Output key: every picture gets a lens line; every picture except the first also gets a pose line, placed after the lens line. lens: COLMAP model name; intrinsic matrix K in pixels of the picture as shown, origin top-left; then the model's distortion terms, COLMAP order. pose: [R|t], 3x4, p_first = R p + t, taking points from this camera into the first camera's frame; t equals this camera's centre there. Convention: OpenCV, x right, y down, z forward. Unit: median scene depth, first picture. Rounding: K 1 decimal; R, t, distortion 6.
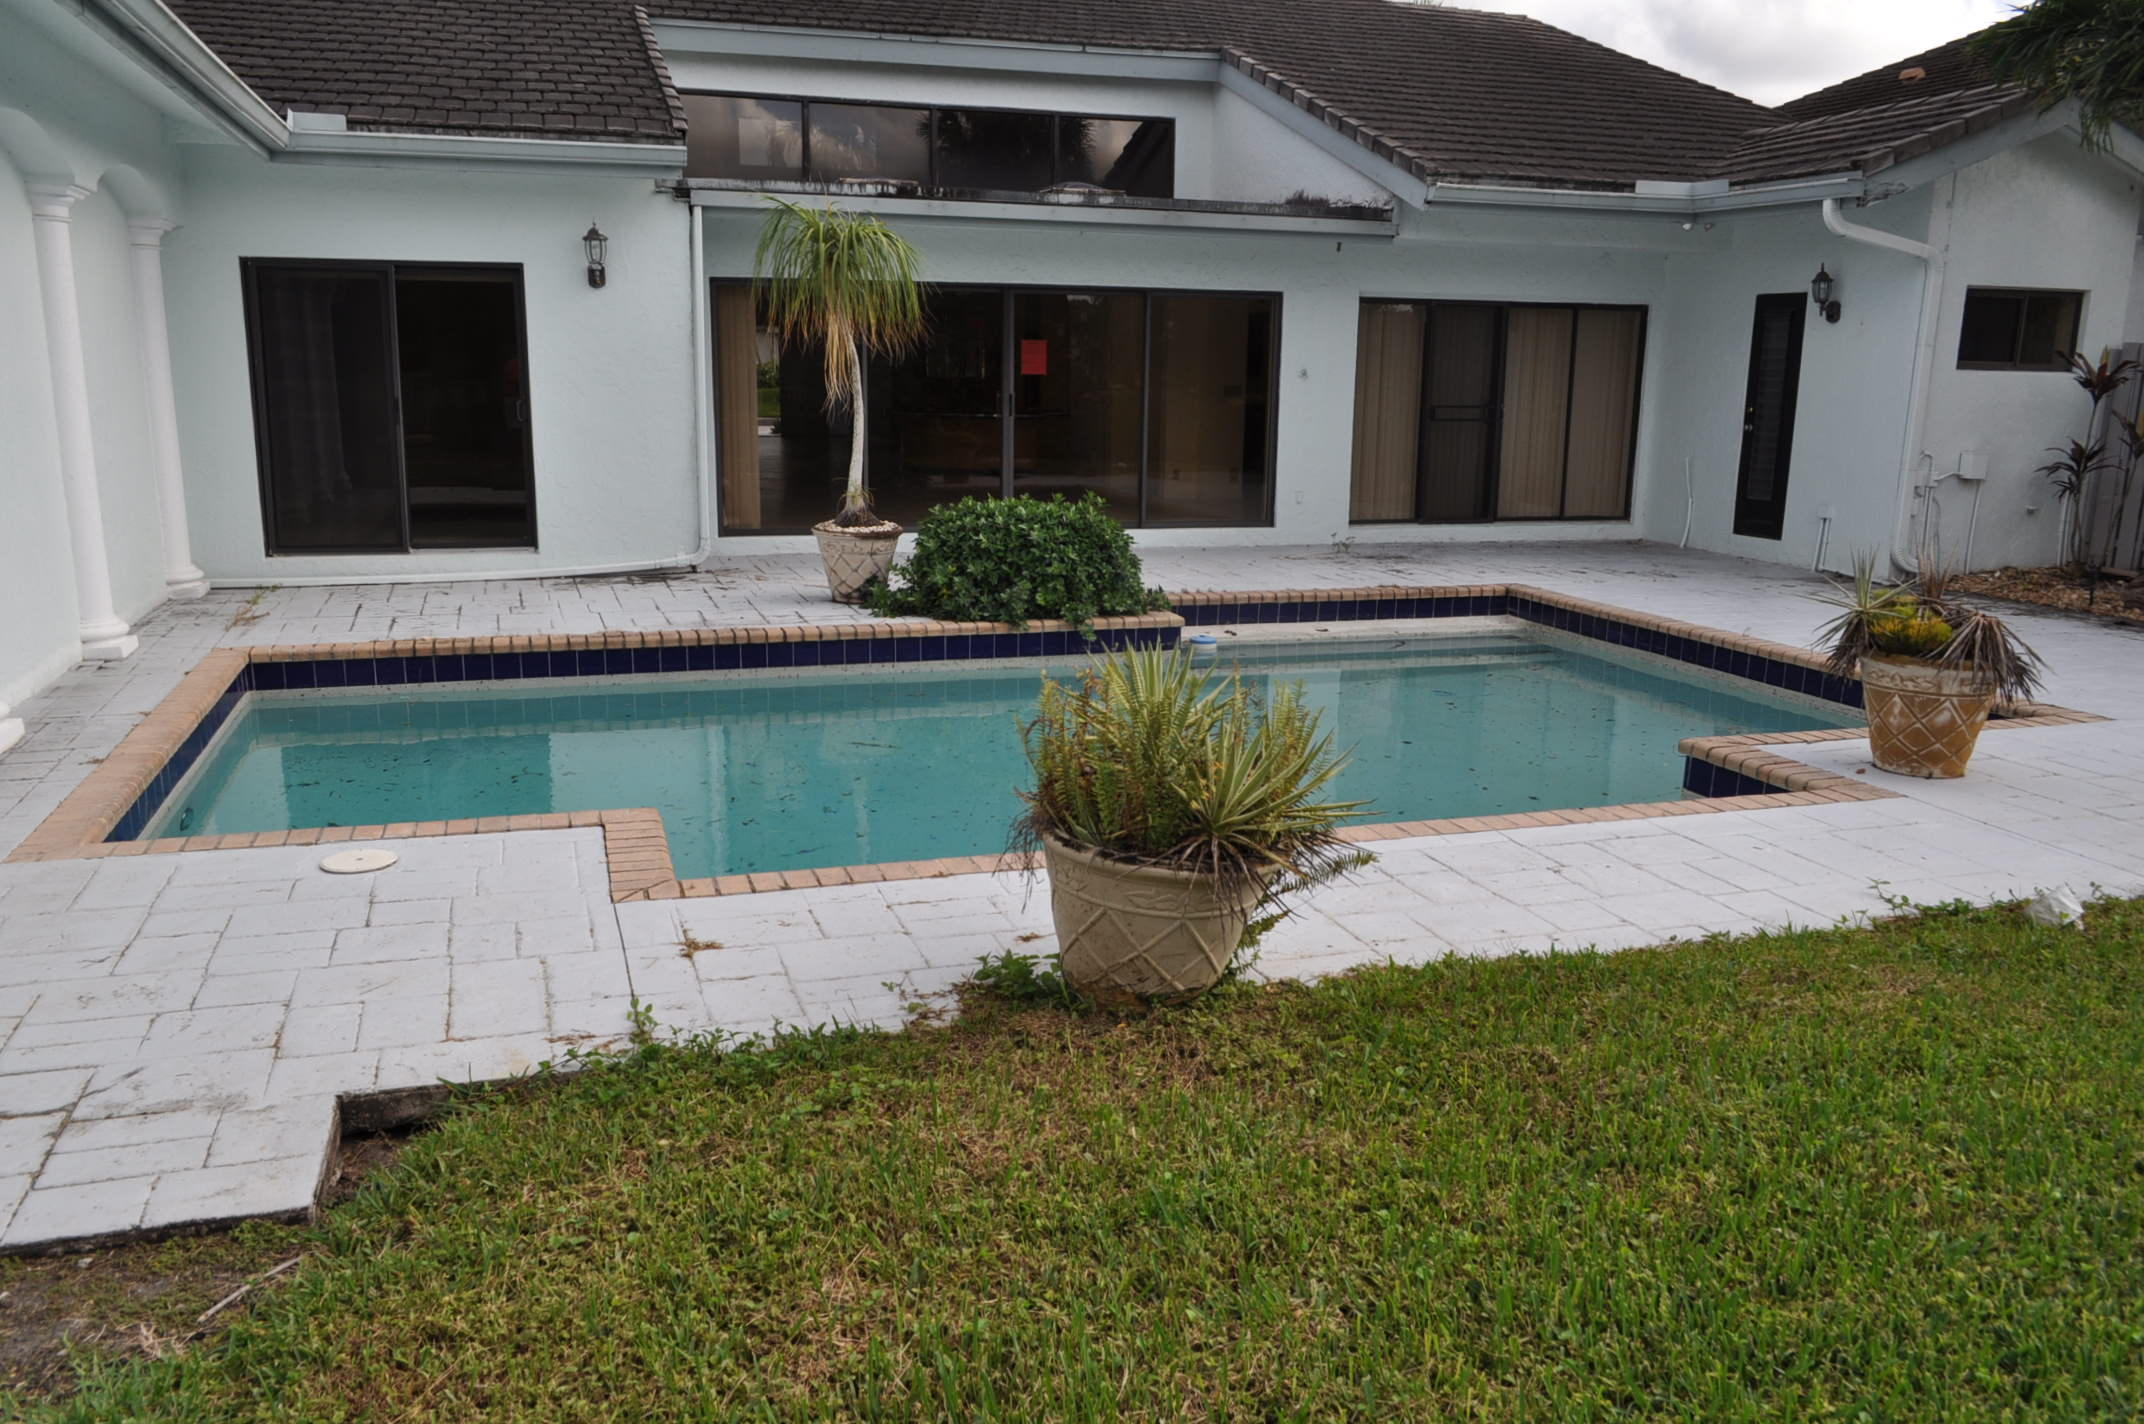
lens RADIAL K [[1654.1, 0, 1072.0], [0, 1654.1, 712.0], [0, 0, 1]] dist [-0.006278, -0.004604]
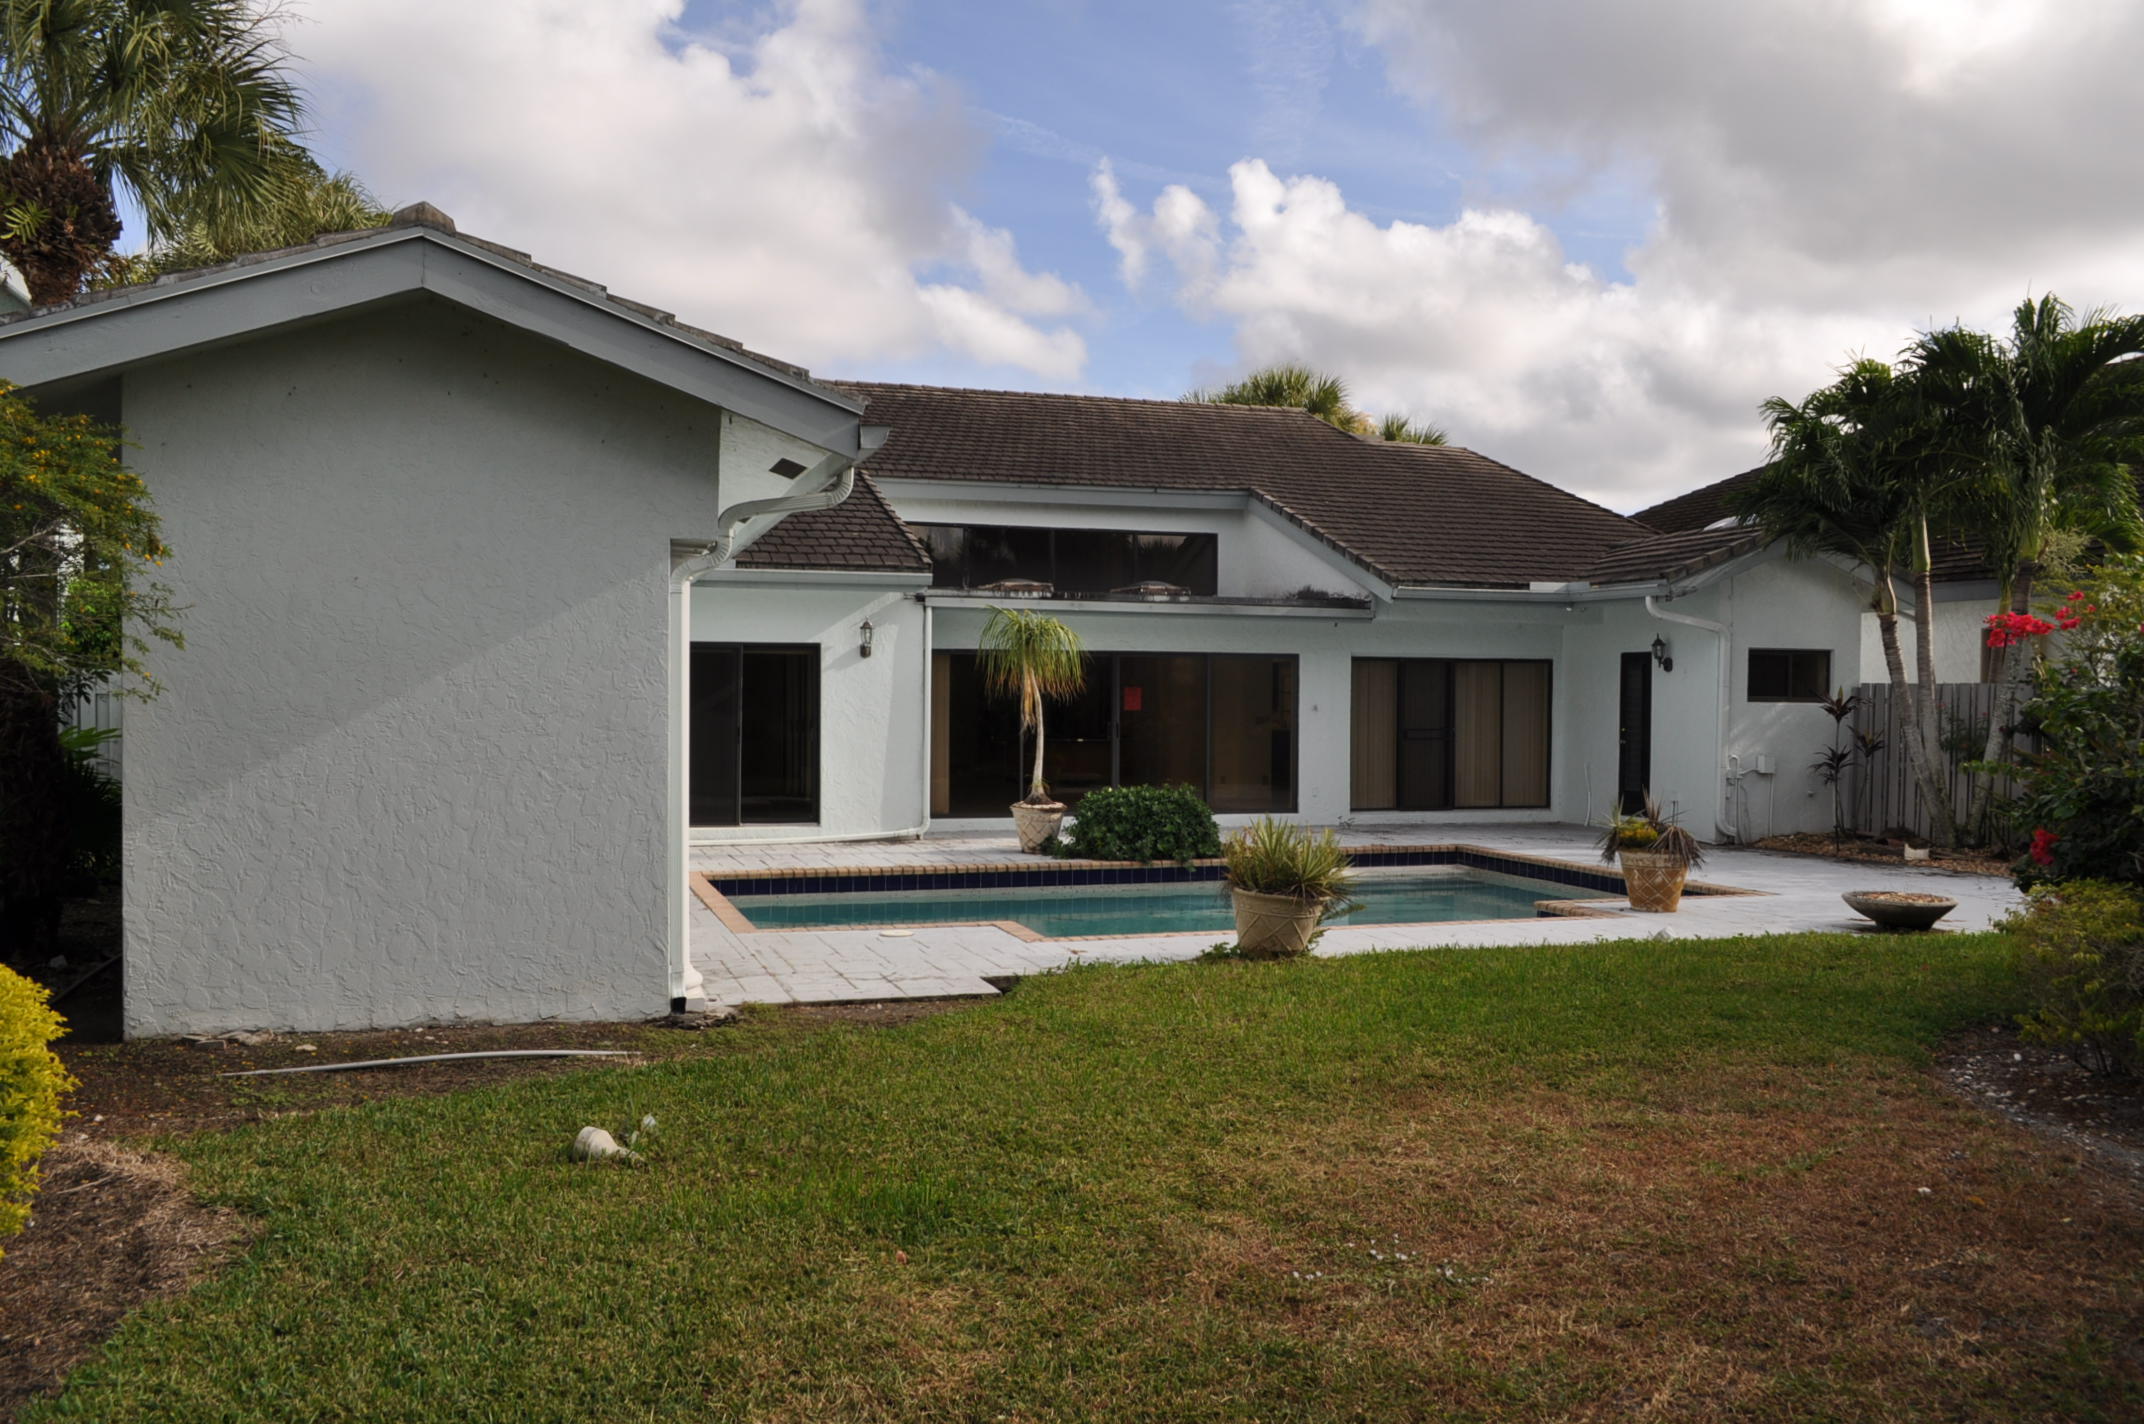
lens RADIAL K [[1654.1, 0, 1072.0], [0, 1654.1, 712.0], [0, 0, 1]] dist [-0.006278, -0.004604]
pose [[0.999972, -0.007355, -0.001483, -0.083773], [0.006915, 0.980159, -0.198091, 0.100113], [0.002910, 0.198075, 0.980182, -0.498646]]
